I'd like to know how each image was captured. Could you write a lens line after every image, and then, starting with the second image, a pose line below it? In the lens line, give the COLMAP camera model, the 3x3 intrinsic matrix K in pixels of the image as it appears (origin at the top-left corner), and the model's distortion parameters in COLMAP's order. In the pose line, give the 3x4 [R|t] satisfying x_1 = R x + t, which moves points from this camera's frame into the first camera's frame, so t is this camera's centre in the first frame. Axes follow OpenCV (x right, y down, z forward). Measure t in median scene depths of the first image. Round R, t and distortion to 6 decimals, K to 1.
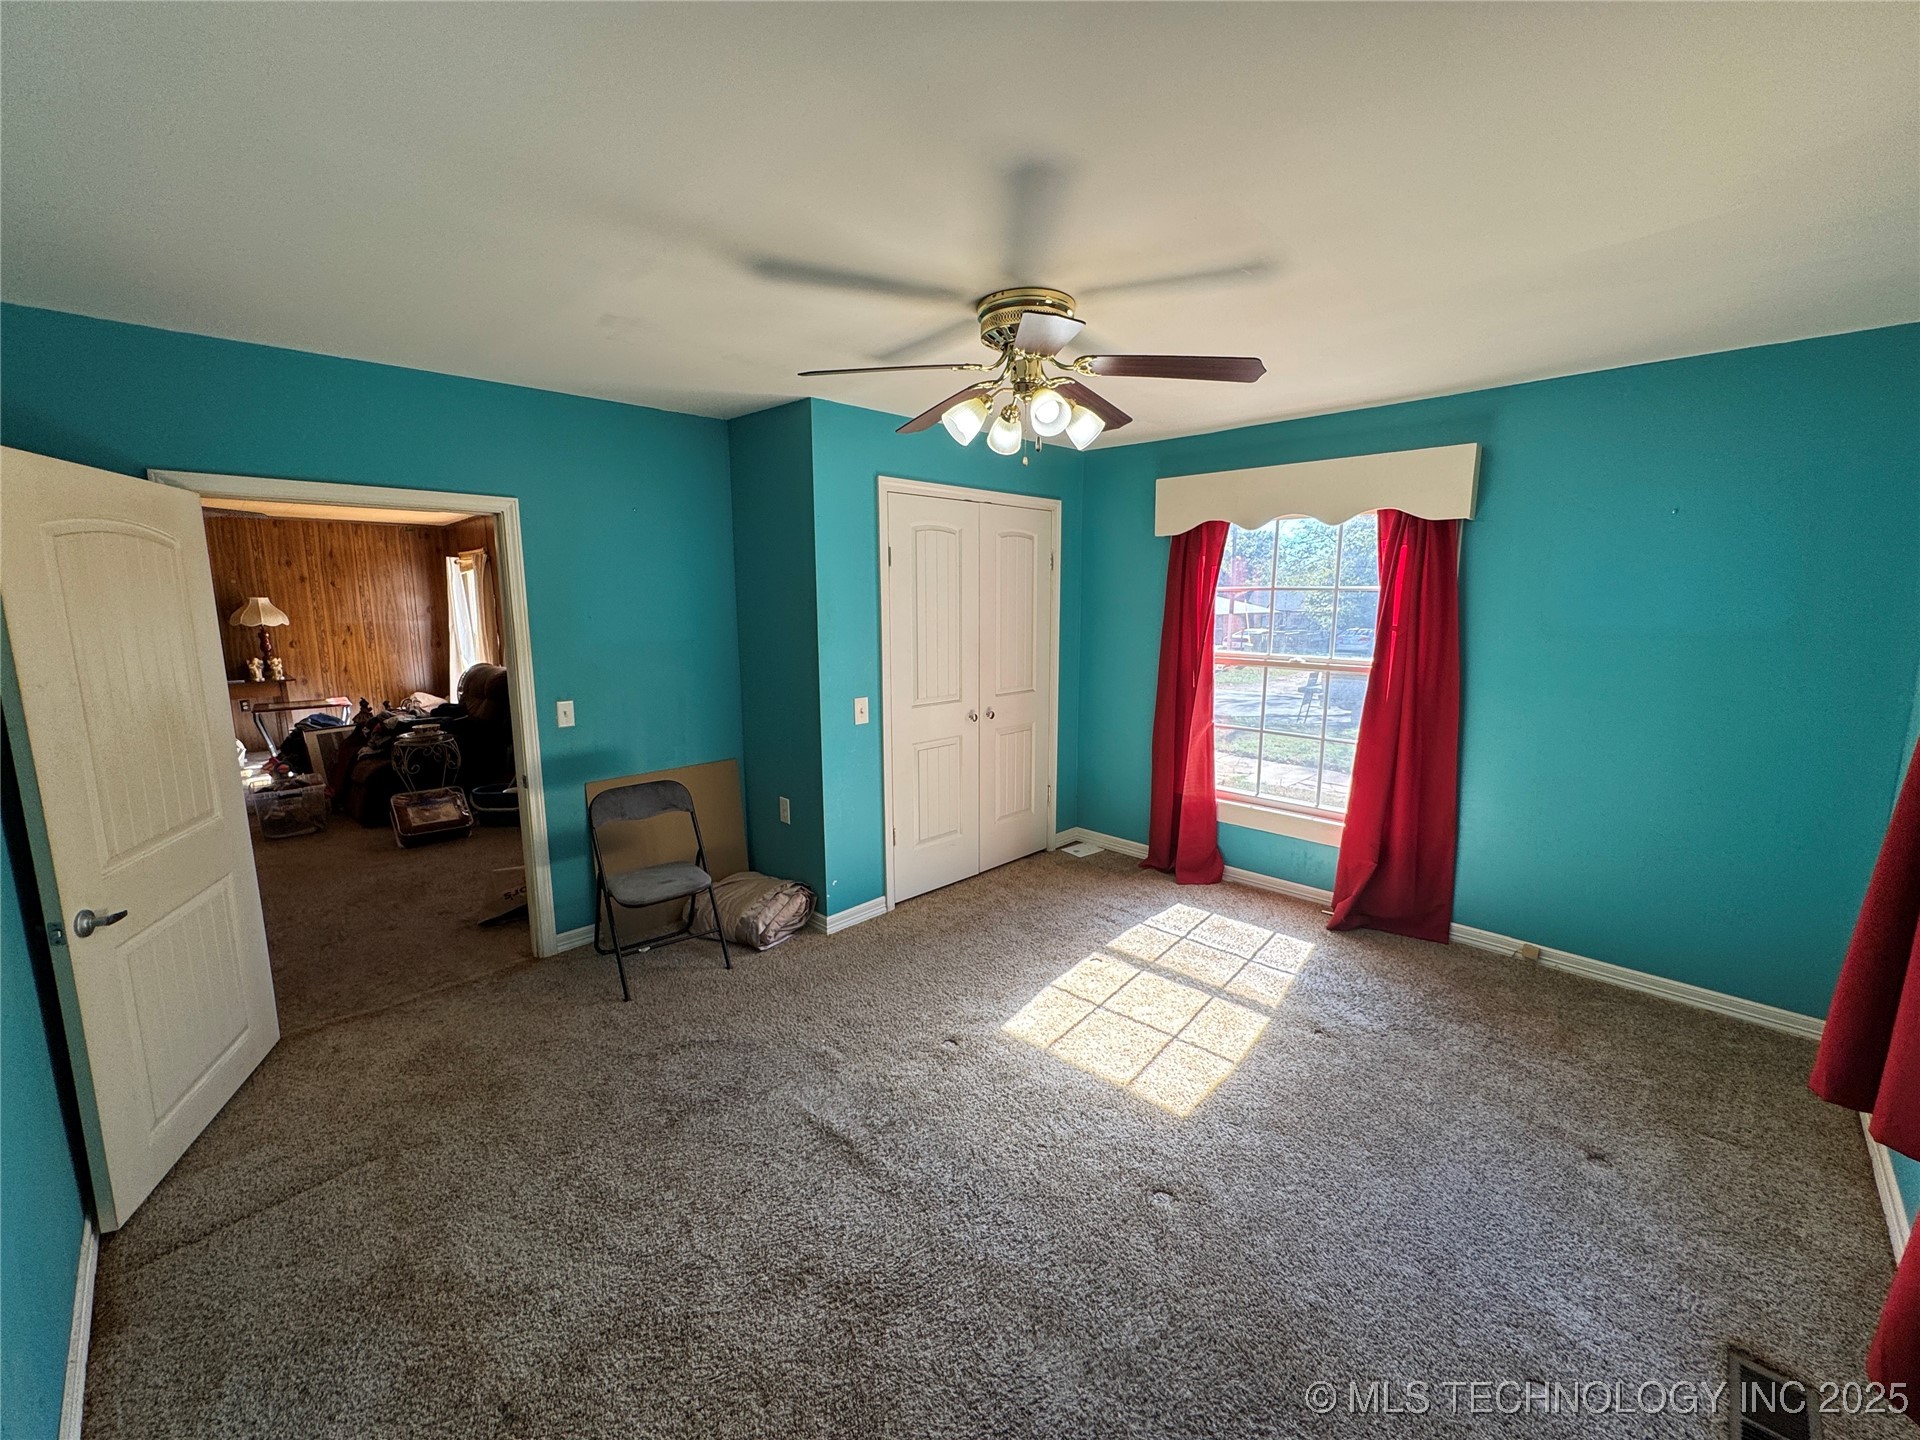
lens RADIAL K [[767.5, 0, 971.1], [0, 767.5, 718.3], [0, 0, 1]] dist [-0.002919, 0.000990]
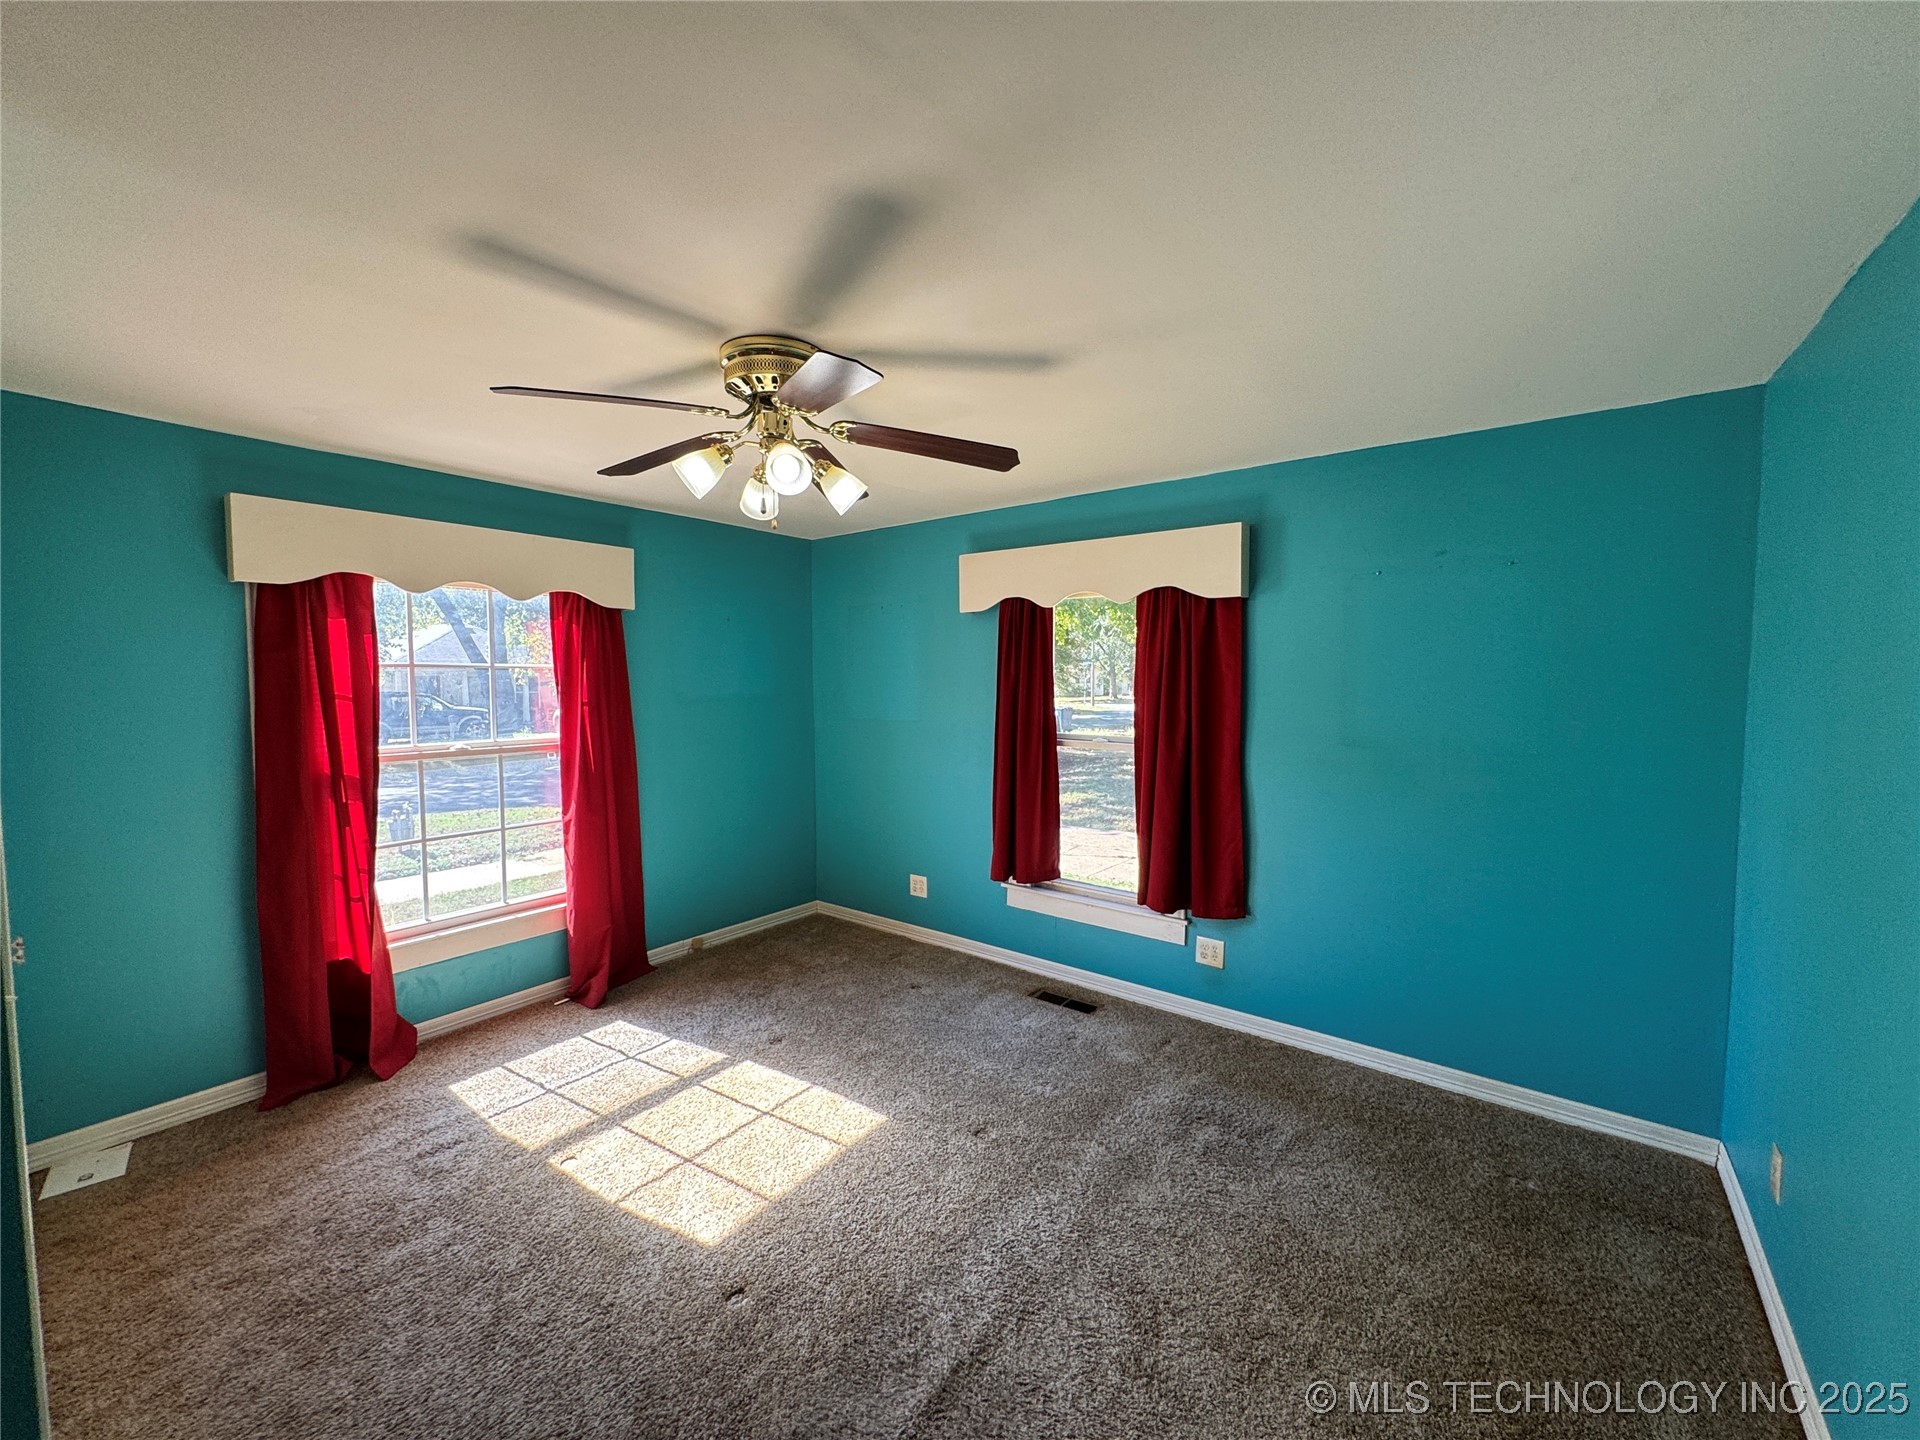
lens RADIAL K [[767.5, 0, 955.7], [0, 767.5, 715.0], [0, 0, 1]] dist [-0.002919, 0.000990]
pose [[-0.119856, -0.055114, 0.991260, -0.581439], [0.157351, 0.984783, 0.073780, -0.102262], [-0.980243, 0.164818, -0.109360, 0.634095]]
